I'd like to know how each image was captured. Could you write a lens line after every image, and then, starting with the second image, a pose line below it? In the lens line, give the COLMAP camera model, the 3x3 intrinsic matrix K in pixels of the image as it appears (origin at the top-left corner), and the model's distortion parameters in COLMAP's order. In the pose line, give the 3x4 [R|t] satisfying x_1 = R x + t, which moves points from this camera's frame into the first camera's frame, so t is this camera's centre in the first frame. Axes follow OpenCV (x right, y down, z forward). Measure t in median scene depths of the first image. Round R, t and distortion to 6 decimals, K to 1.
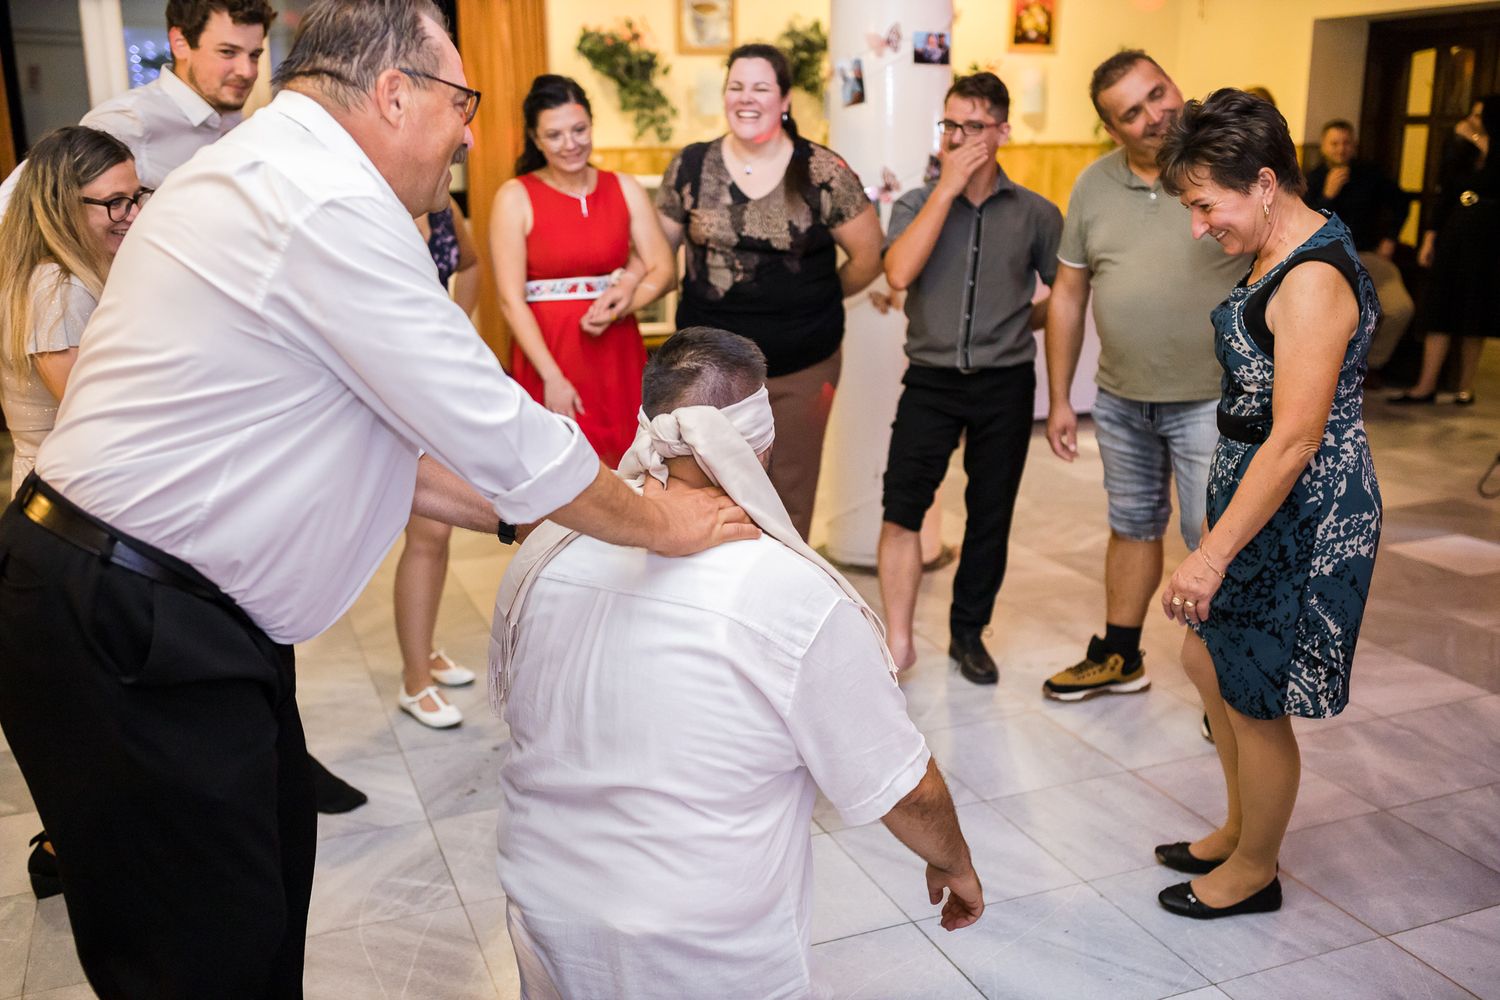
lens RADIAL K [[1430.8, 0, 747.5], [0, 1430.8, 497.3], [0, 0, 1]] dist [-0.029032, 0.000000]
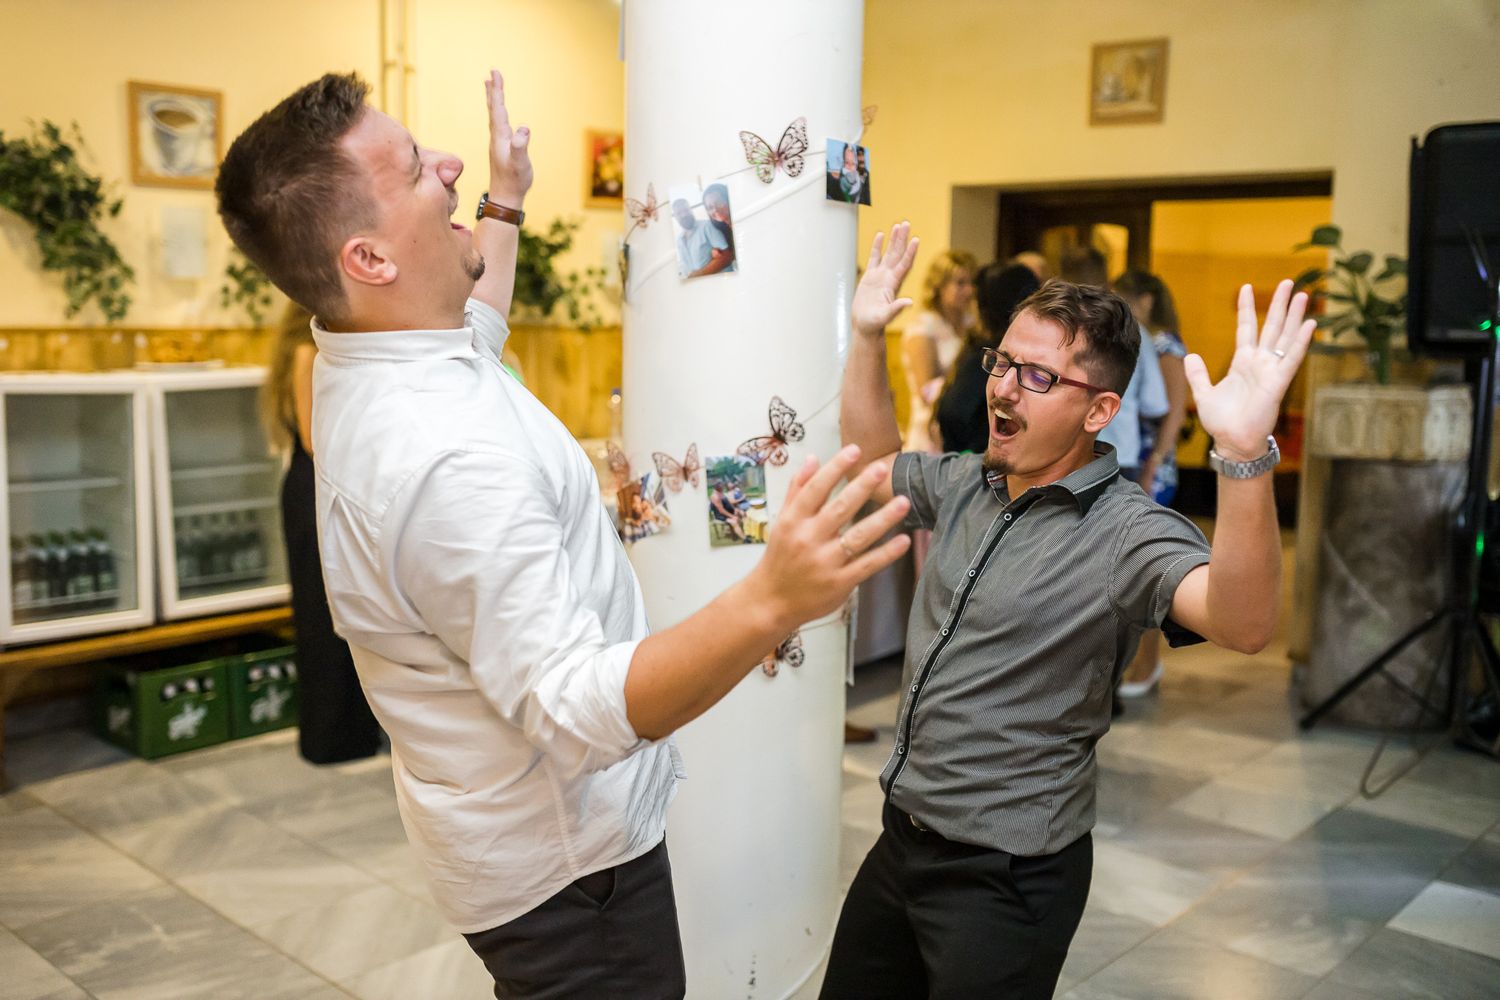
lens RADIAL K [[1430.8, 0, 747.4], [0, 1430.8, 506.4], [0, 0, 1]] dist [-0.029032, 0.000000]
pose [[0.903938, -0.038617, 0.425917, -0.077816], [0.083539, 0.992674, -0.087294, -0.089847], [-0.419425, 0.114489, 0.900541, 0.331686]]
